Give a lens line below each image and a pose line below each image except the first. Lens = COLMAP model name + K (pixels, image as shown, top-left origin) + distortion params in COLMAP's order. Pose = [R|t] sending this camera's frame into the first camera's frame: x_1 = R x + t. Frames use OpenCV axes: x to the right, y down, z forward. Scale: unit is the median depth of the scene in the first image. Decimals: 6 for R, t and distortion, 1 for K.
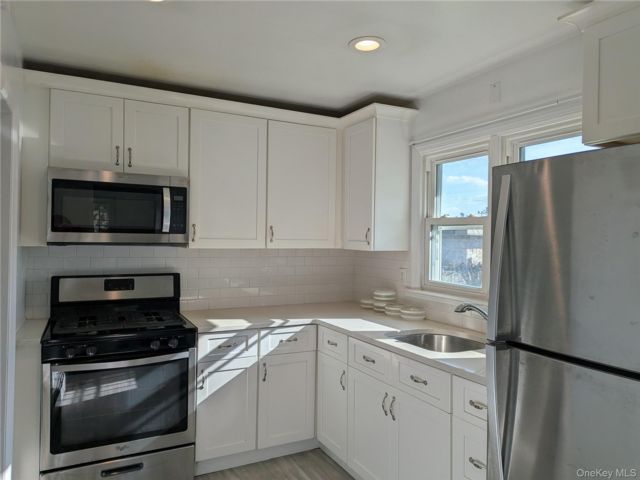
lens RADIAL K [[456.0, 0, 321.0], [0, 456.0, 236.7], [0, 0, 1]] dist [0.006839, 0.001479]
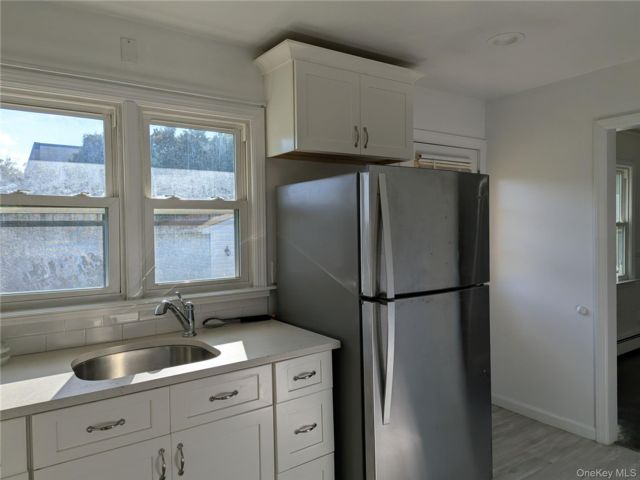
lens RADIAL K [[456.0, 0, 321.3], [0, 456.0, 242.7], [0, 0, 1]] dist [0.006839, 0.001479]
pose [[-0.118196, -0.042679, 0.992073, -0.516404], [0.014656, 0.998892, 0.044718, 0.004303], [-0.992882, 0.019825, -0.117439, 0.778300]]
